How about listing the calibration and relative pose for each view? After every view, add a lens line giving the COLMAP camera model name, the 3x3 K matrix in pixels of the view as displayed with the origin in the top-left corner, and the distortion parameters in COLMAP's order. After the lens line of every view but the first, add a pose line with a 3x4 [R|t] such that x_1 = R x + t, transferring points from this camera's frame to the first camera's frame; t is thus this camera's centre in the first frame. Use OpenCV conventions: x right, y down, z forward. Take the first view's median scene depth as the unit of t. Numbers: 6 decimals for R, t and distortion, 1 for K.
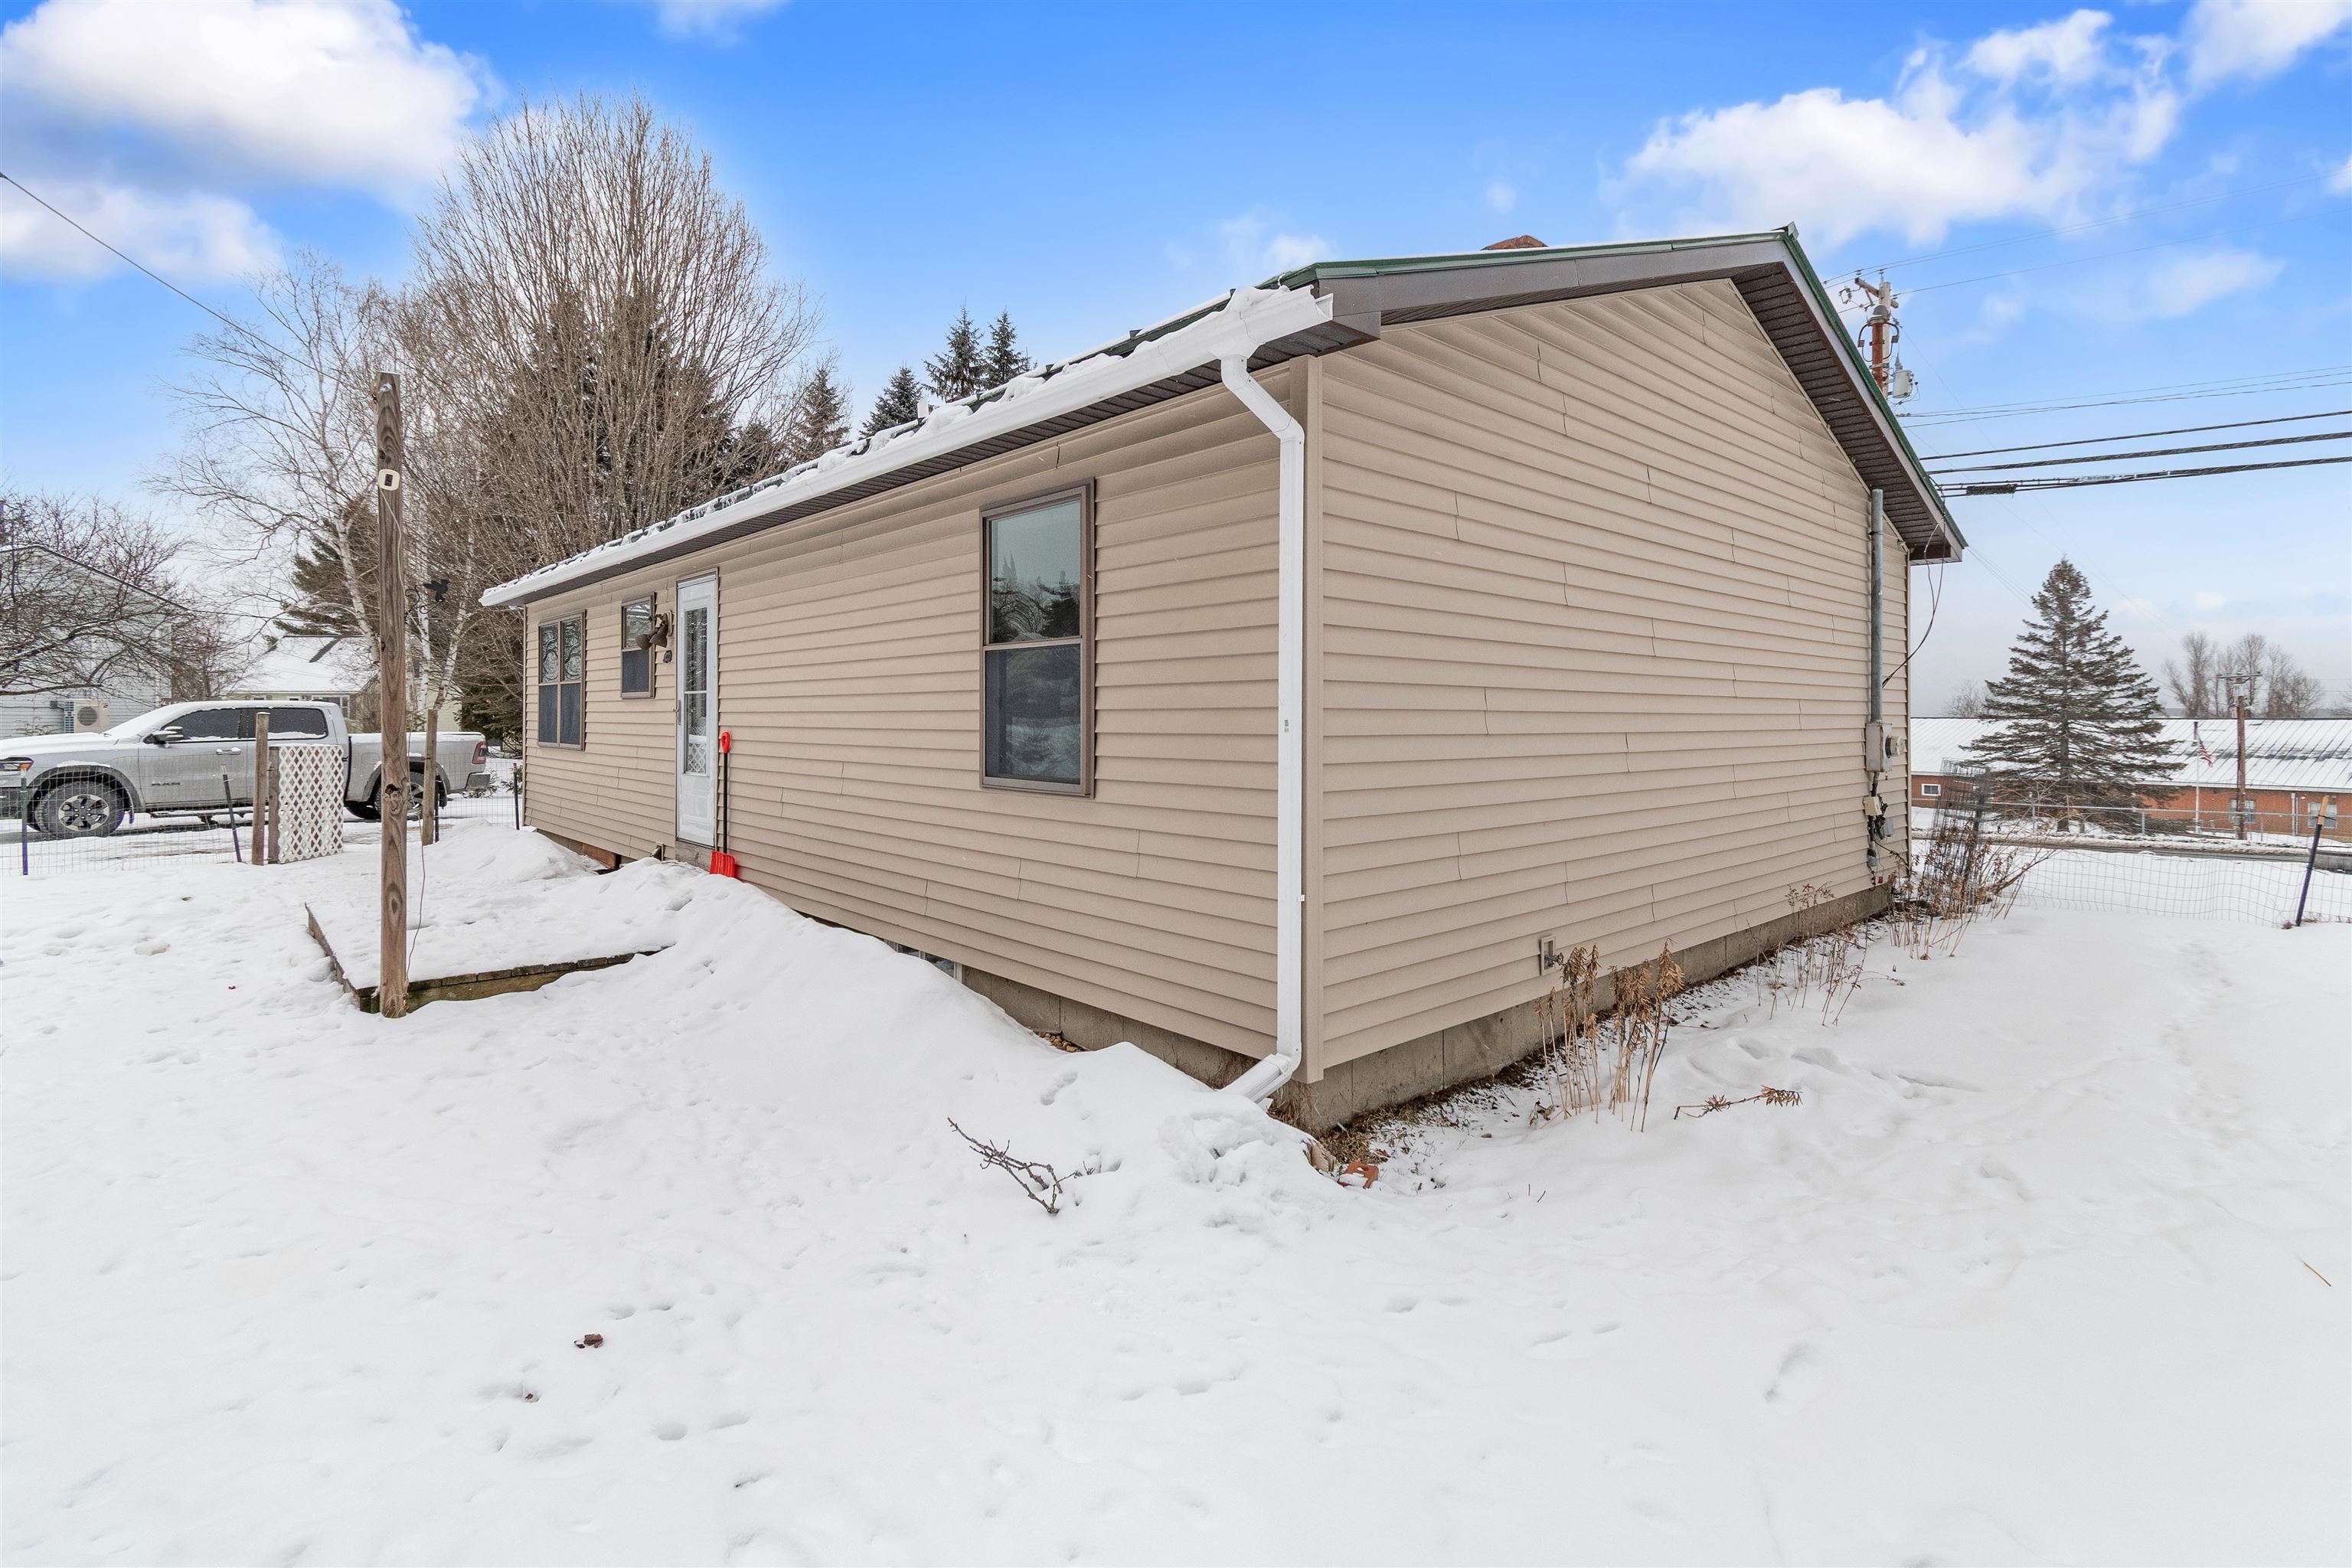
lens RADIAL K [[1080.0, 0, 1193.1], [0, 1080.0, 712.3], [0, 0, 1]] dist [-0.000087, -0.000746]
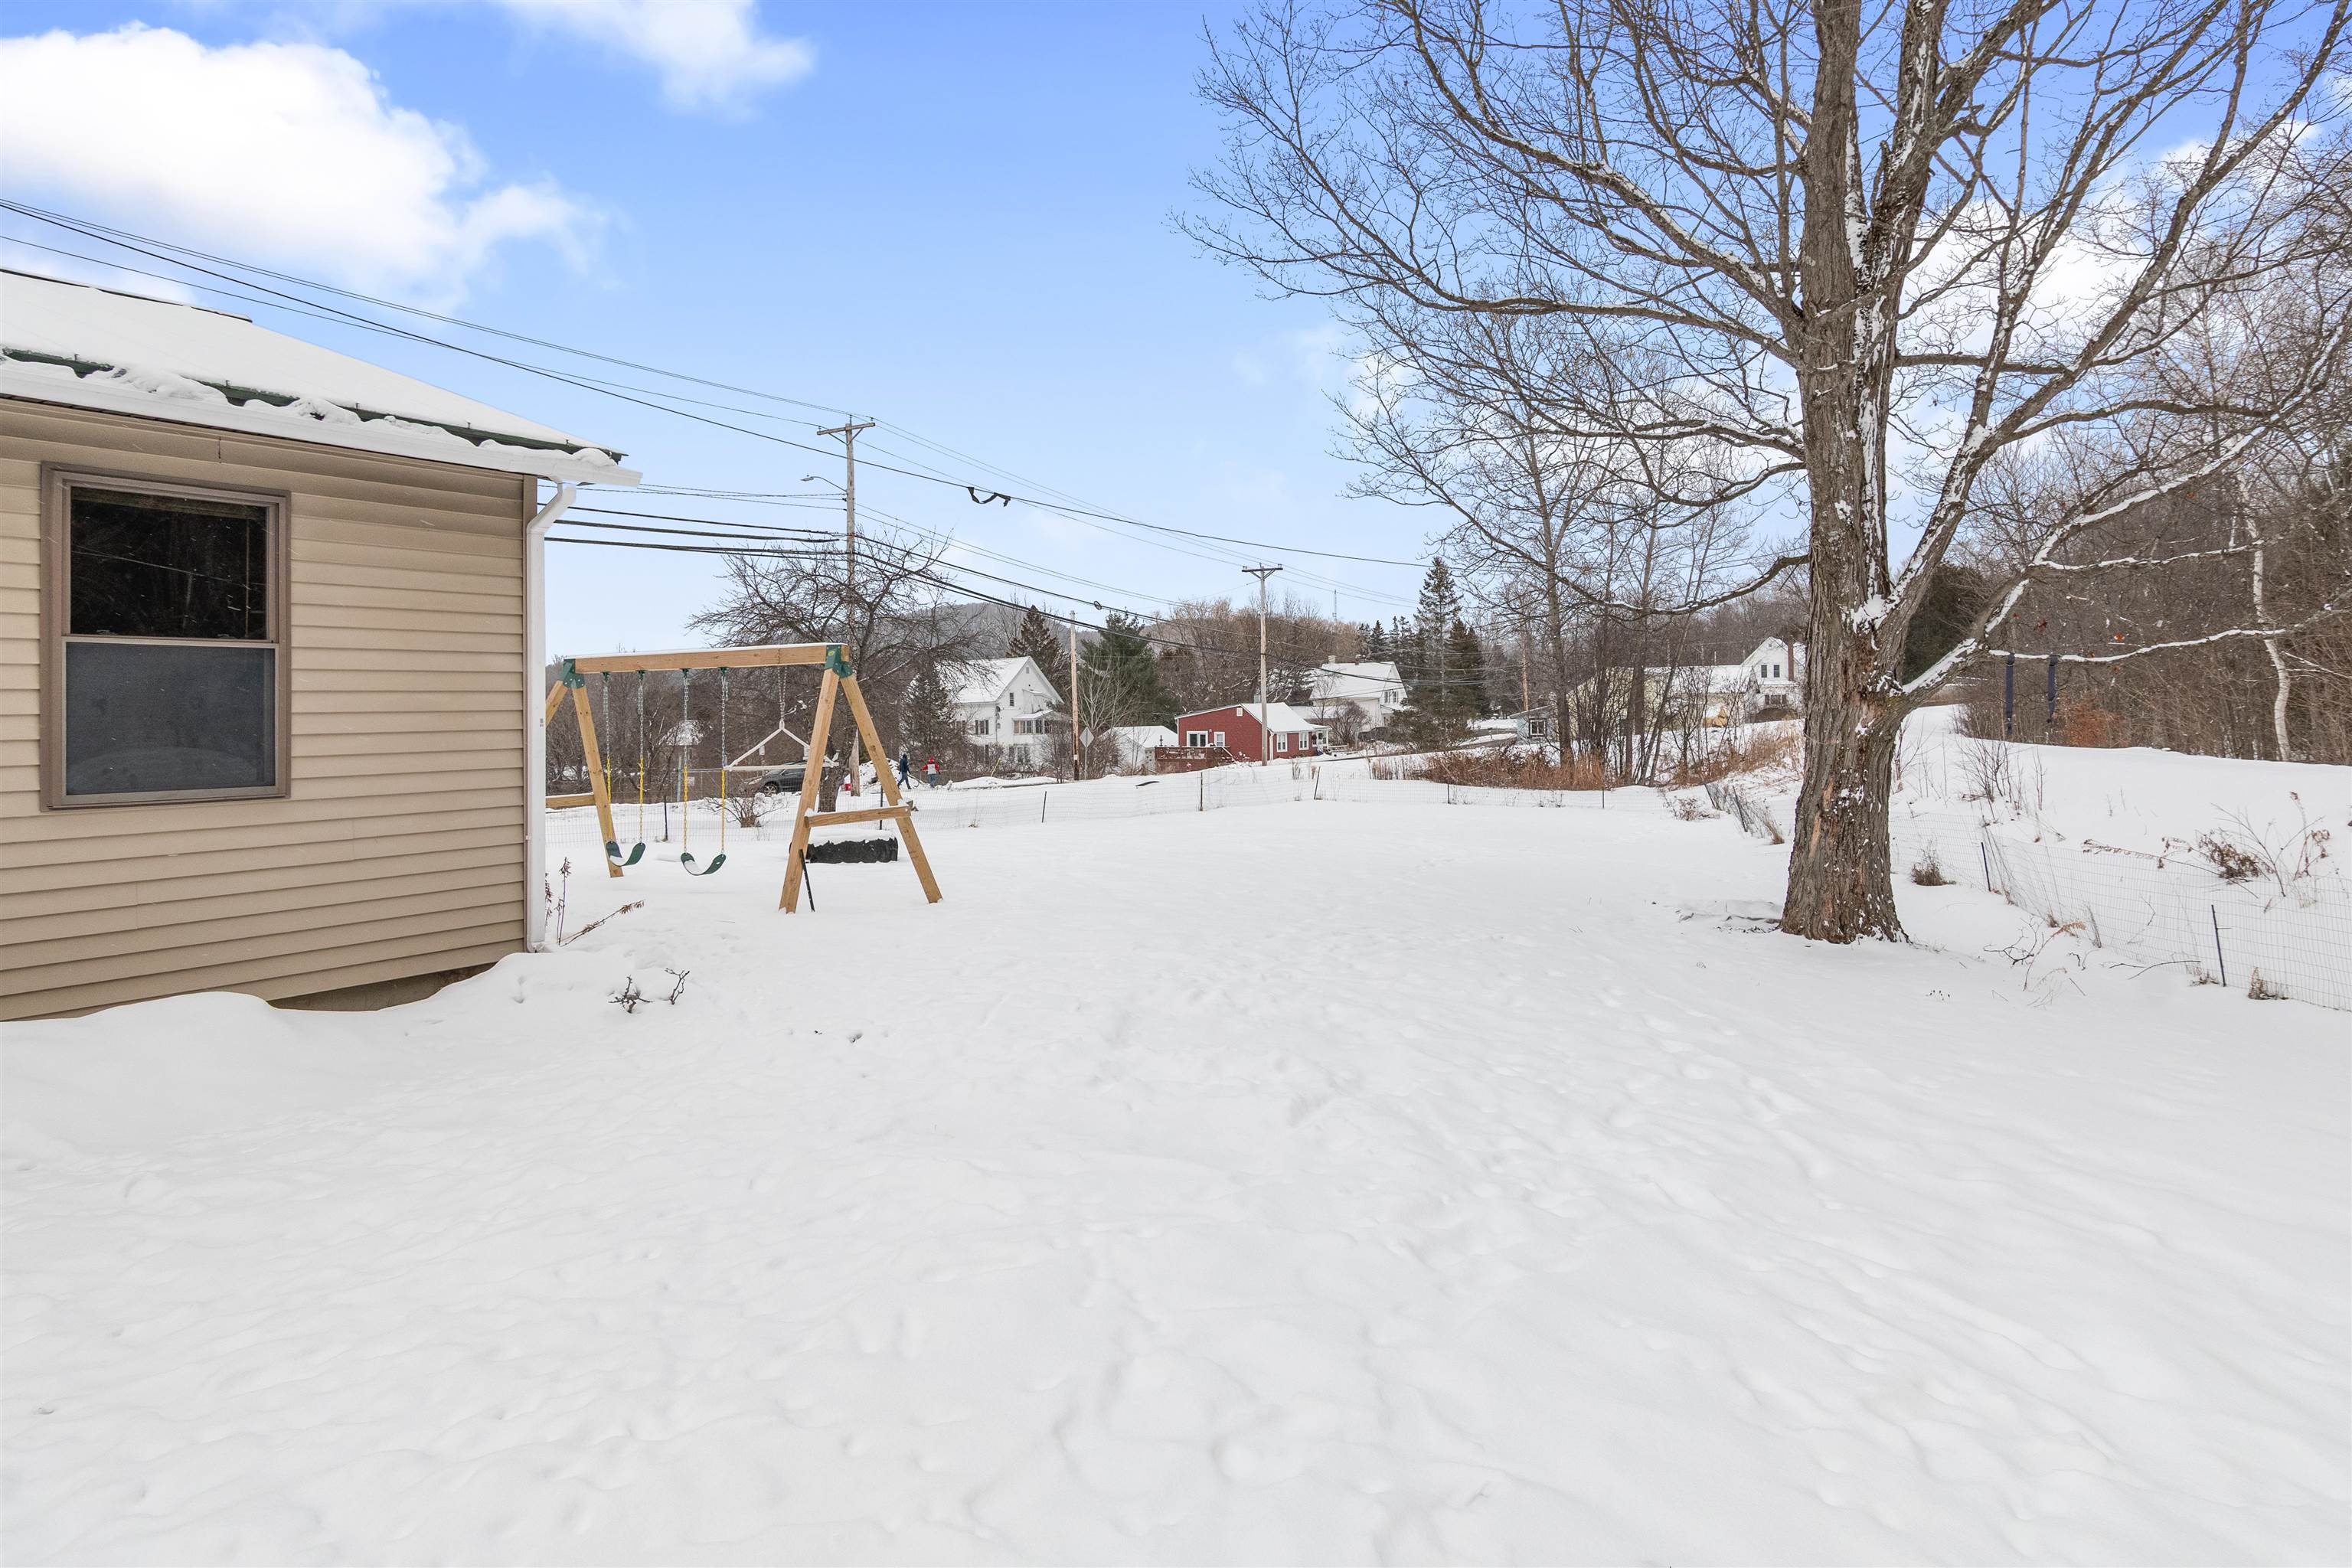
lens RADIAL K [[1417.5, 0, 1205.8], [0, 1417.5, 684.1], [0, 0, 1]] dist [0.001019, -0.001347]
pose [[-0.280555, 0.019657, 0.959637, -0.858264], [0.008366, 0.999802, -0.018034, 0.000970], [-0.959801, 0.002969, -0.280664, 0.276361]]
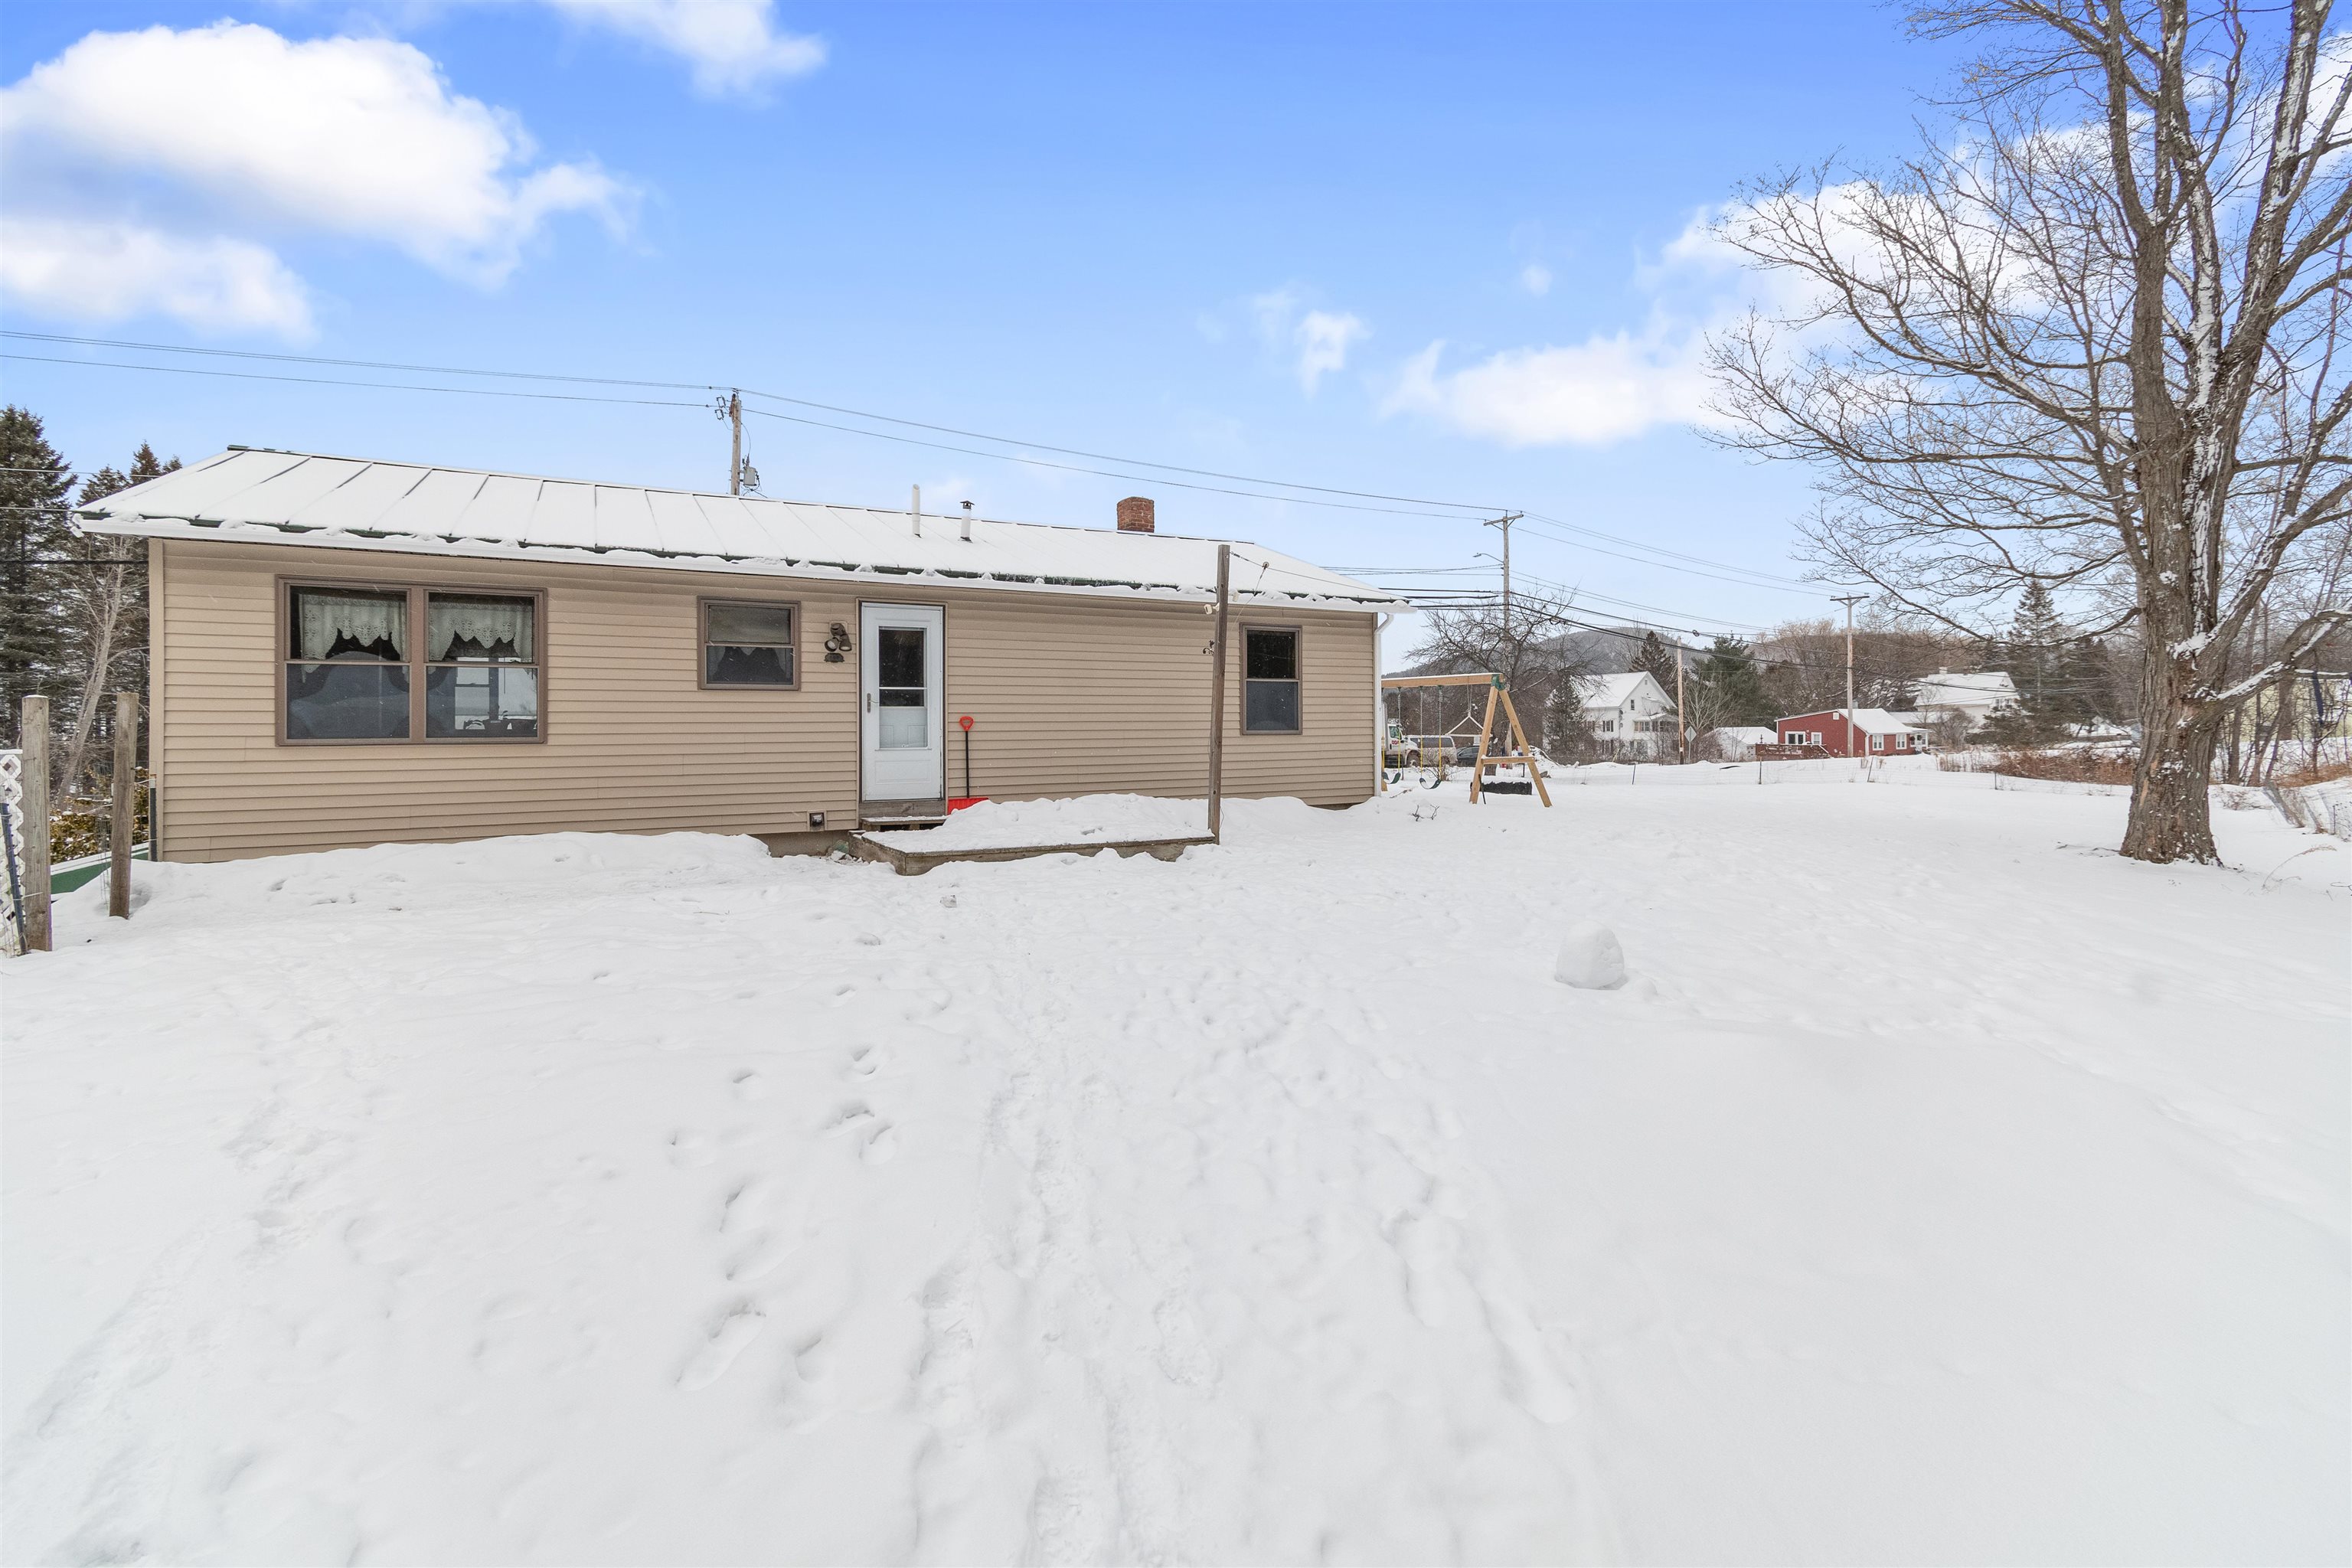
lens RADIAL K [[1080.0, 0, 1193.1], [0, 1080.0, 712.3], [0, 0, 1]] dist [-0.000087, -0.000746]
pose [[0.241409, 0.002442, 0.970421, -1.561178], [-0.000269, 0.999997, -0.002450, 0.013410], [-0.970424, 0.000330, 0.241408, 0.299089]]
